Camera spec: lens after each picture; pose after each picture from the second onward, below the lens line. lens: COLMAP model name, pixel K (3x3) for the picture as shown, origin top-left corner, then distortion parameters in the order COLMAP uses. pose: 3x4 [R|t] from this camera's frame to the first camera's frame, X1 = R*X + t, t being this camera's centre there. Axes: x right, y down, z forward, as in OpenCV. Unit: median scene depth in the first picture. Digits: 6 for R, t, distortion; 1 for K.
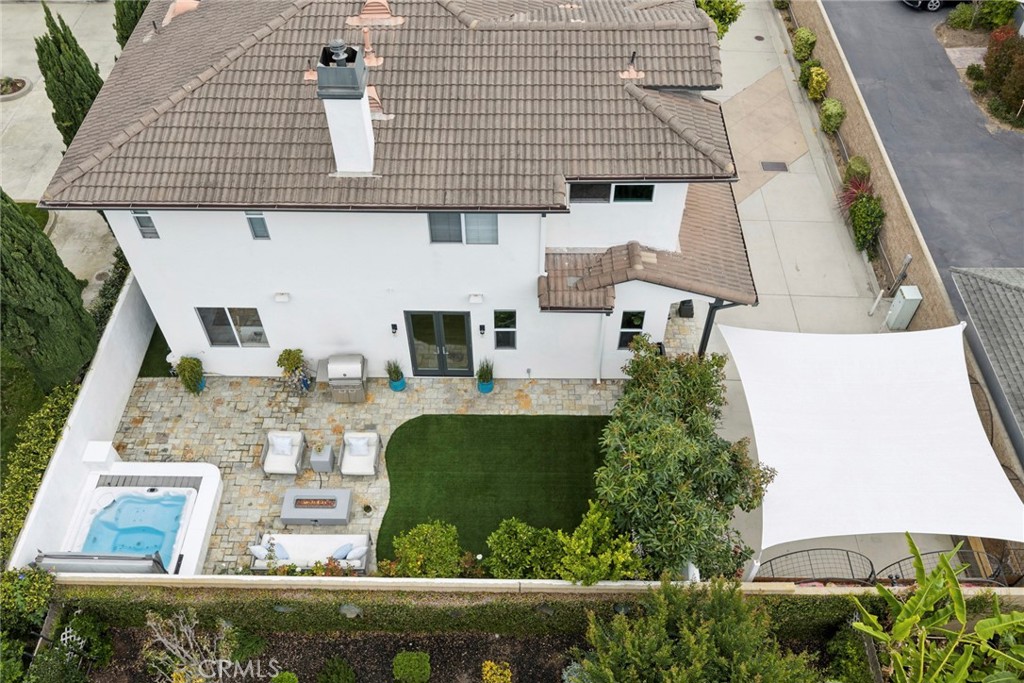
lens RADIAL K [[874.2, 0, 512.0], [0, 874.2, 341.5], [0, 0, 1]] dist [0.035774, -0.060594]
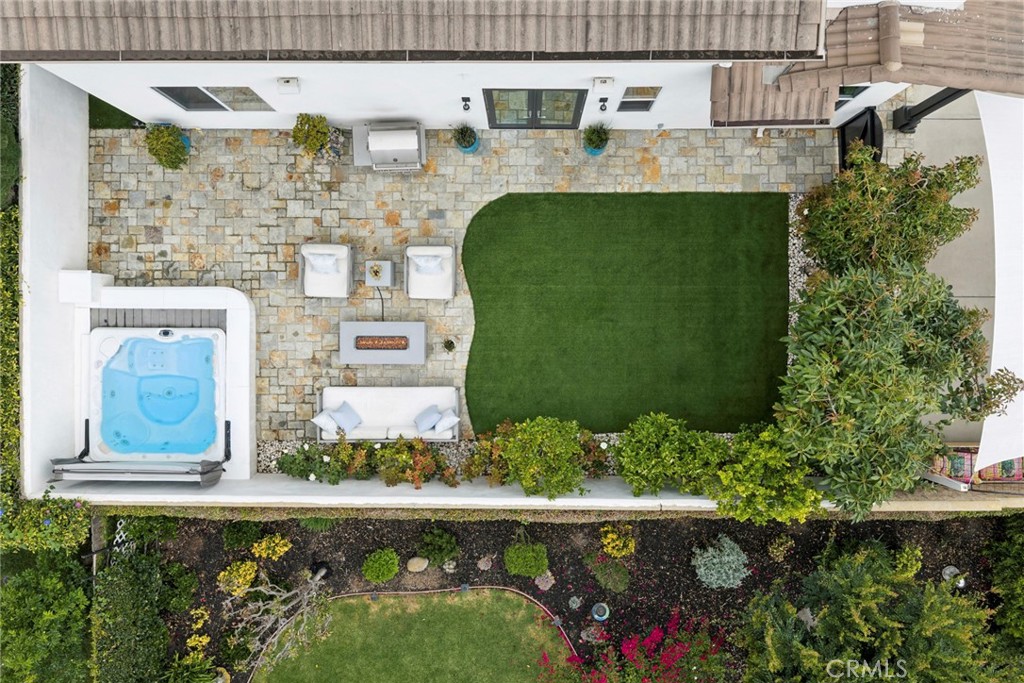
lens RADIAL K [[874.2, 0, 512.0], [0, 874.2, 341.5], [0, 0, 1]] dist [0.035774, -0.060594]
pose [[0.999877, -0.013049, -0.008667, -0.095279], [0.015543, 0.757604, 0.652530, -0.293751], [-0.001949, -0.652584, 0.757714, 0.386658]]
